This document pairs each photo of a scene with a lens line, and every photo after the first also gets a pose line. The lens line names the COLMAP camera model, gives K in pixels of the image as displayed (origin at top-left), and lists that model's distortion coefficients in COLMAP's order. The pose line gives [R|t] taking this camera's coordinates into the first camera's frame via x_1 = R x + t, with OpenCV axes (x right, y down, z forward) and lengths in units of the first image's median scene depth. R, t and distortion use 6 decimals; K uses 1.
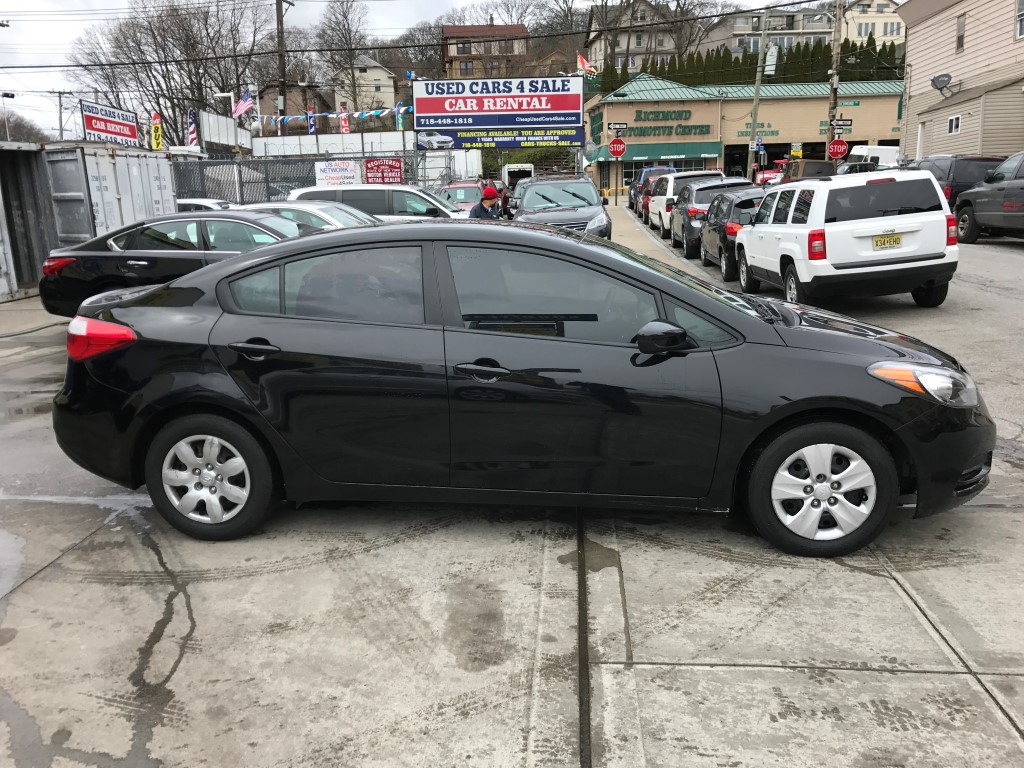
lens RADIAL K [[843.7, 0, 500.3], [0, 843.7, 385.8], [0, 0, 1]] dist [0.008201, 0.007190]
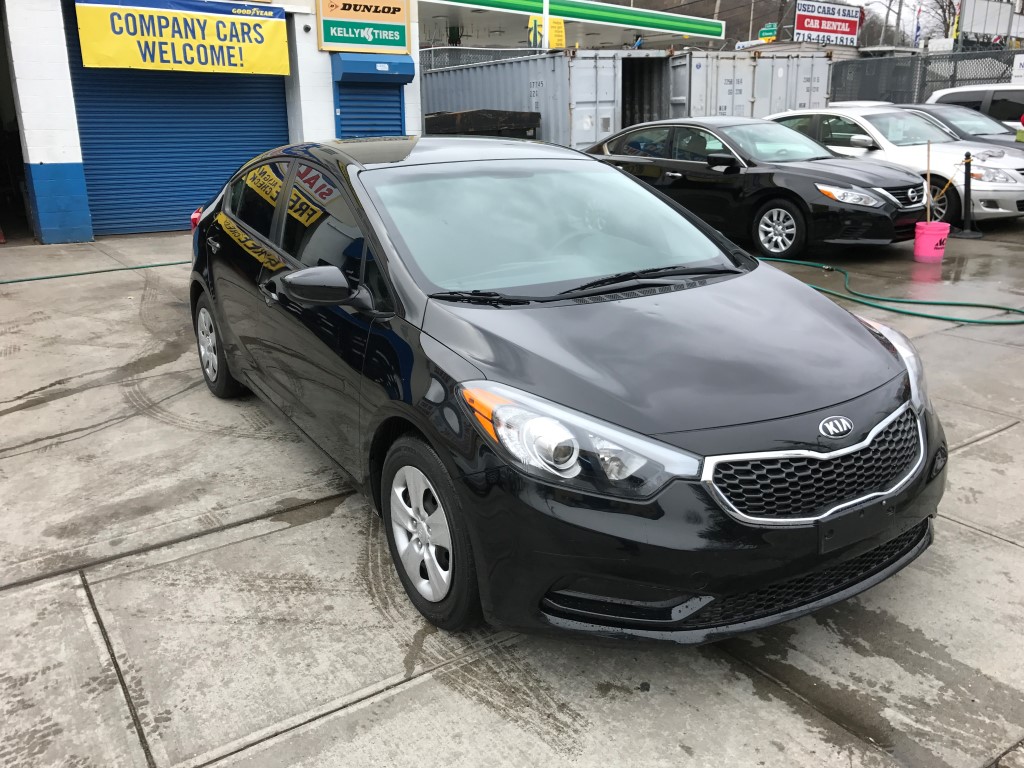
lens RADIAL K [[843.7, 0, 500.3], [0, 843.7, 385.8], [0, 0, 1]] dist [0.008201, 0.007190]
pose [[0.621785, 0.251728, -0.741631, 0.904579], [-0.168109, 0.967764, 0.187541, -0.144492], [0.764934, 0.008065, 0.644059, 0.553639]]
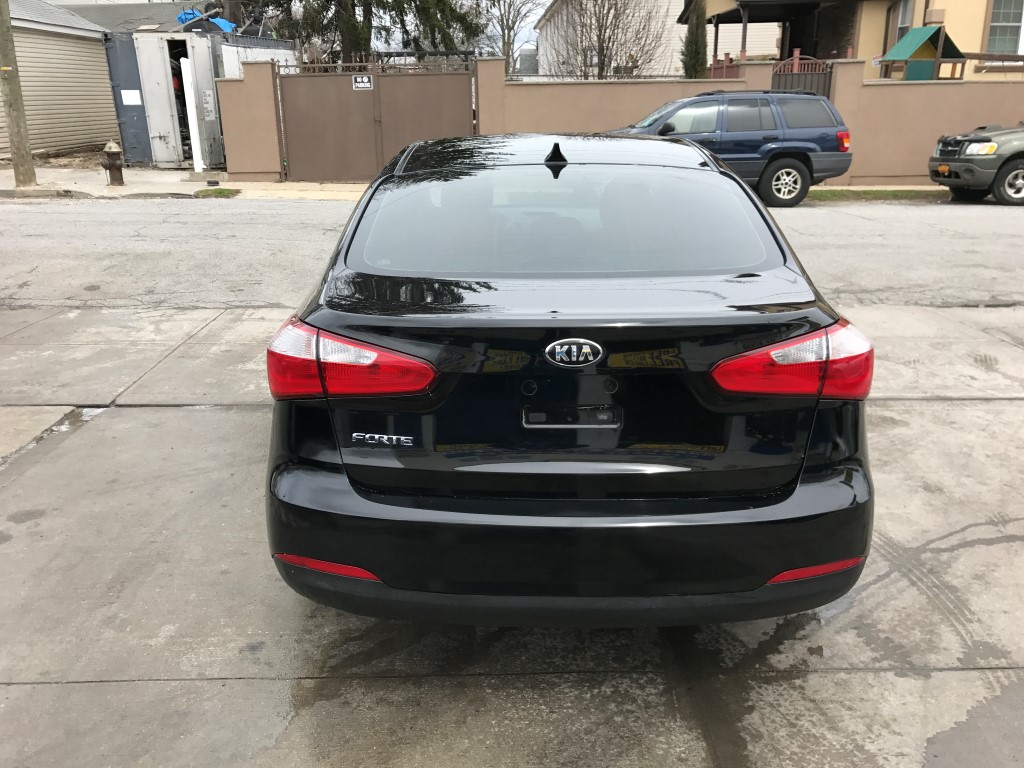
lens RADIAL K [[843.7, 0, 500.3], [0, 843.7, 385.8], [0, 0, 1]] dist [0.008201, 0.007190]
pose [[-0.108002, -0.289999, 0.950913, -1.063728], [0.220134, 0.925788, 0.307339, -0.274294], [-0.969472, 0.242521, -0.036149, 1.340281]]
